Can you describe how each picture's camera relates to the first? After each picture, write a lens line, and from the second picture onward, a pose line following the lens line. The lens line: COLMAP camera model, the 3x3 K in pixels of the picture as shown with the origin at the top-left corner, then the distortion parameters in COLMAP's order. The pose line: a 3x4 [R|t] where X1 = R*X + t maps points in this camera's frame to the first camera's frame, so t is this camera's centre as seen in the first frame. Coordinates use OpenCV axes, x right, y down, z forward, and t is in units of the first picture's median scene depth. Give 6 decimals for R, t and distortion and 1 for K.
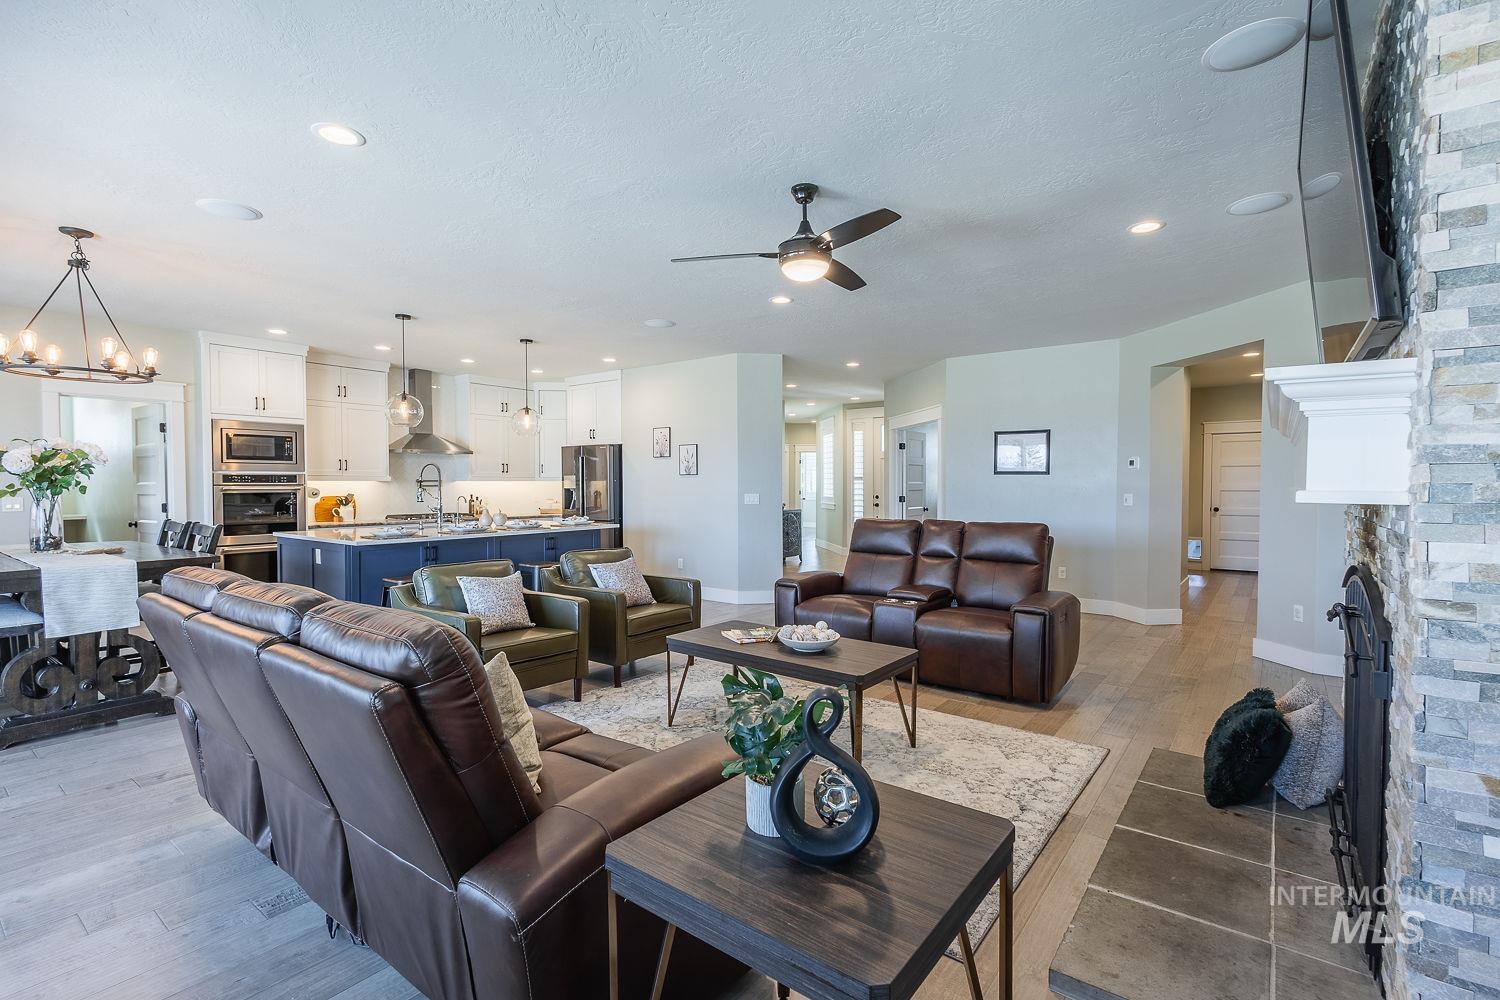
lens RADIAL K [[690.7, 0, 747.8], [0, 690.7, 501.1], [0, 0, 1]] dist [0.004785, 0.000058]
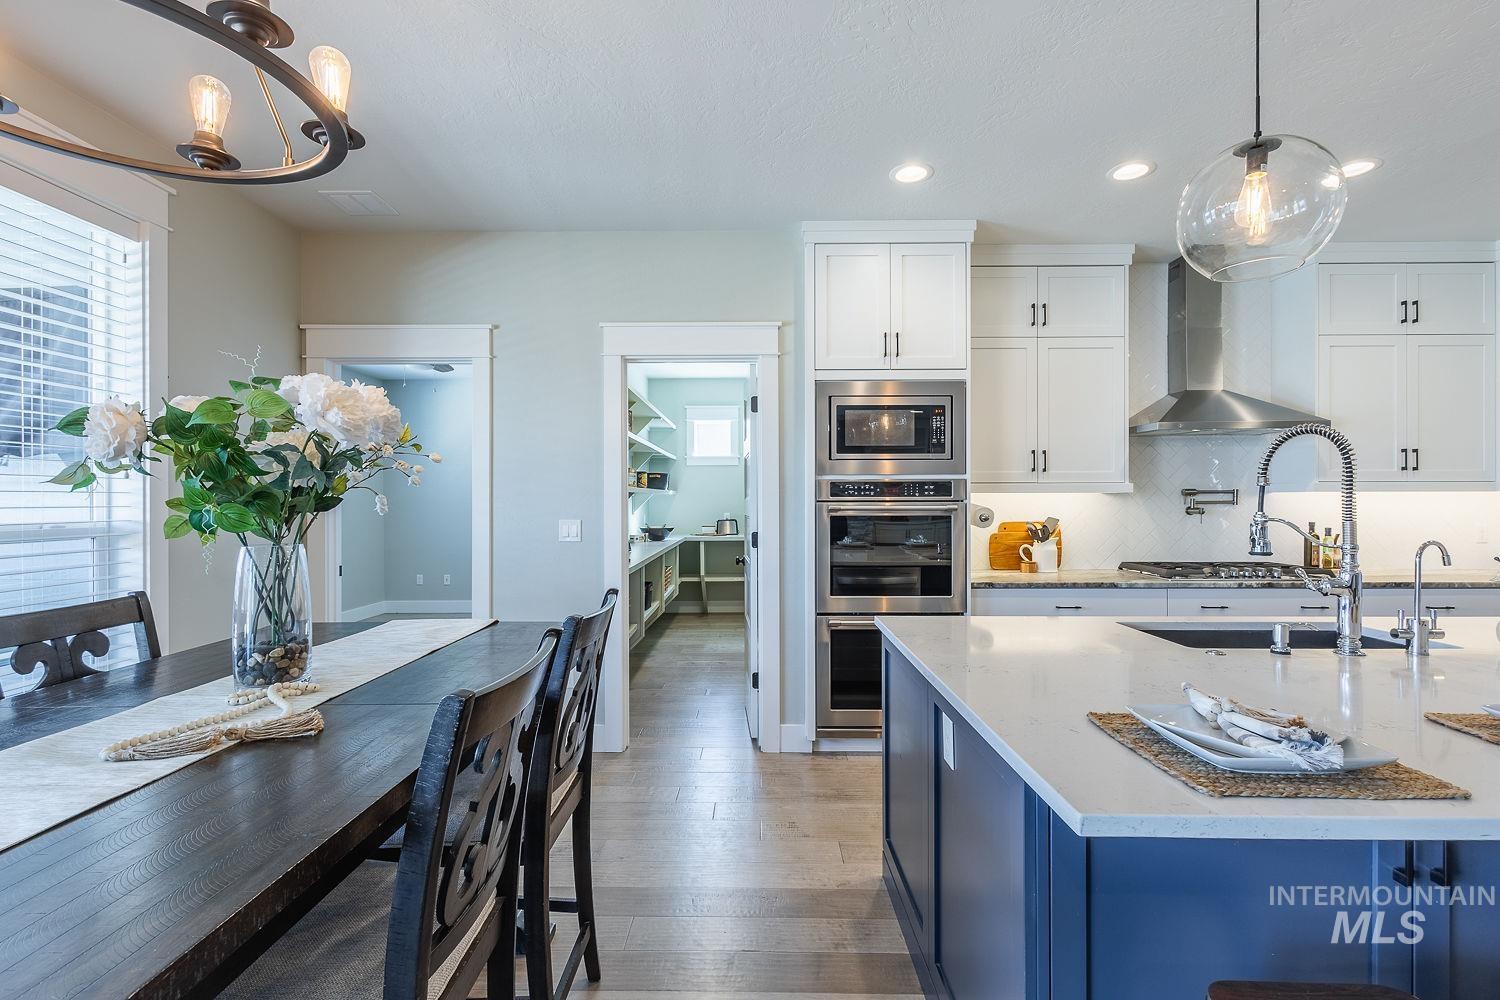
lens RADIAL K [[690.7, 0, 747.8], [0, 690.7, 501.1], [0, 0, 1]] dist [0.004785, 0.000058]
pose [[0.593726, 0.000361, -0.804668, -0.311070], [-0.018888, 0.999731, -0.013488, -0.012617], [0.804446, 0.023206, 0.593572, 0.540127]]
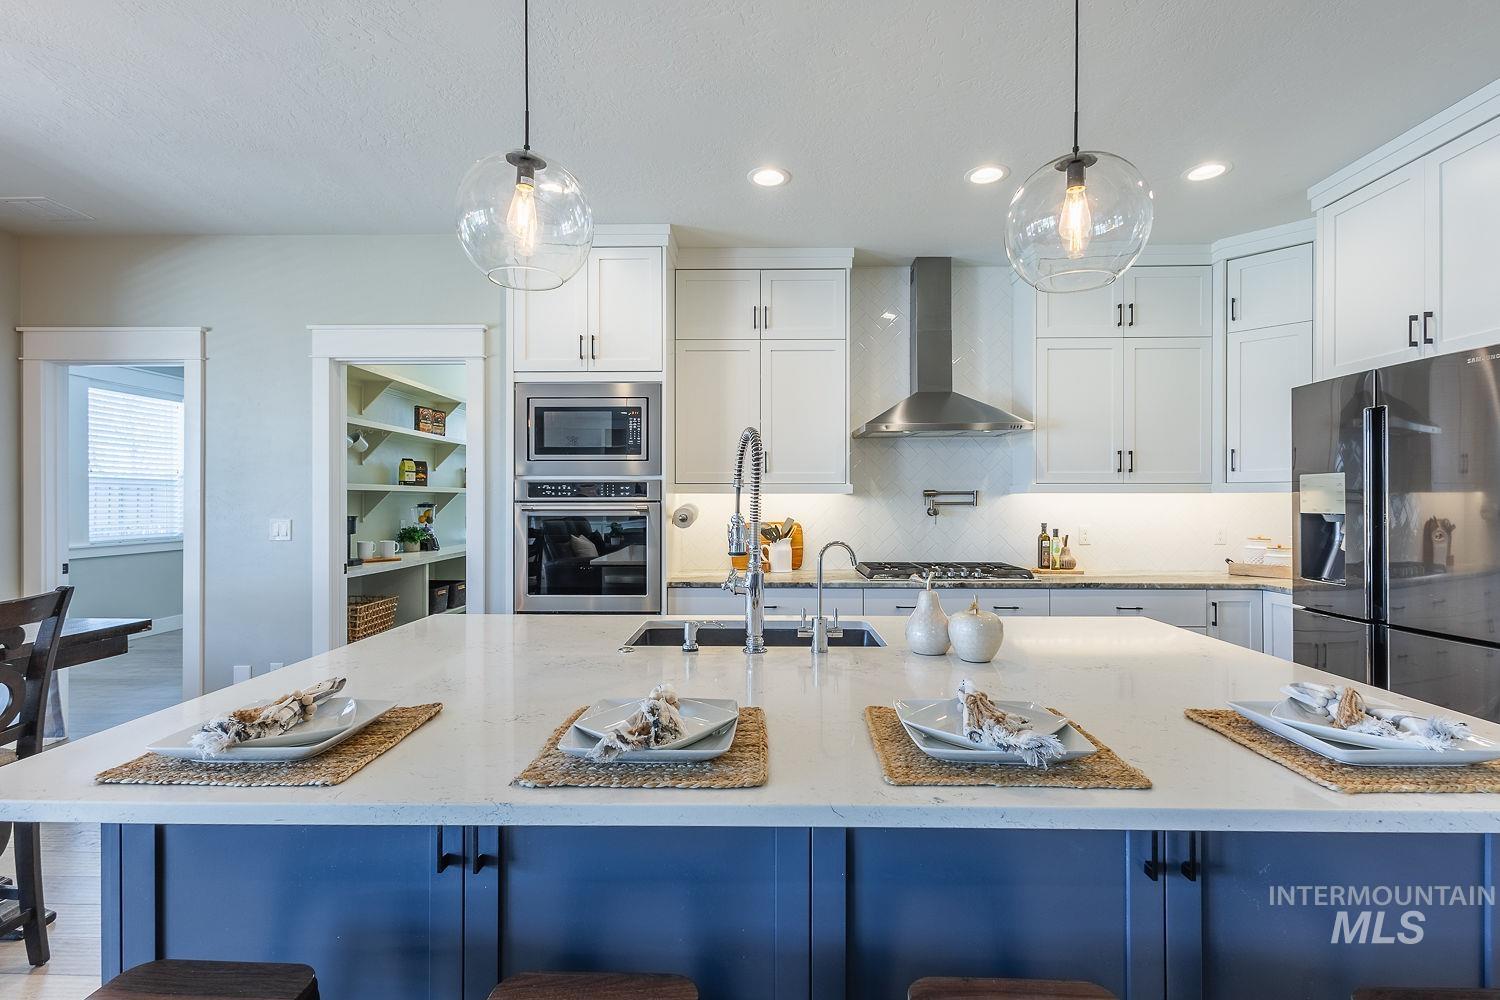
lens RADIAL K [[690.7, 0, 747.8], [0, 690.7, 501.1], [0, 0, 1]] dist [0.004785, 0.000058]
pose [[0.585578, 0.001910, -0.810614, -0.181593], [-0.021296, 0.999688, -0.013029, -0.017131], [0.810336, 0.024892, 0.585436, 0.706099]]
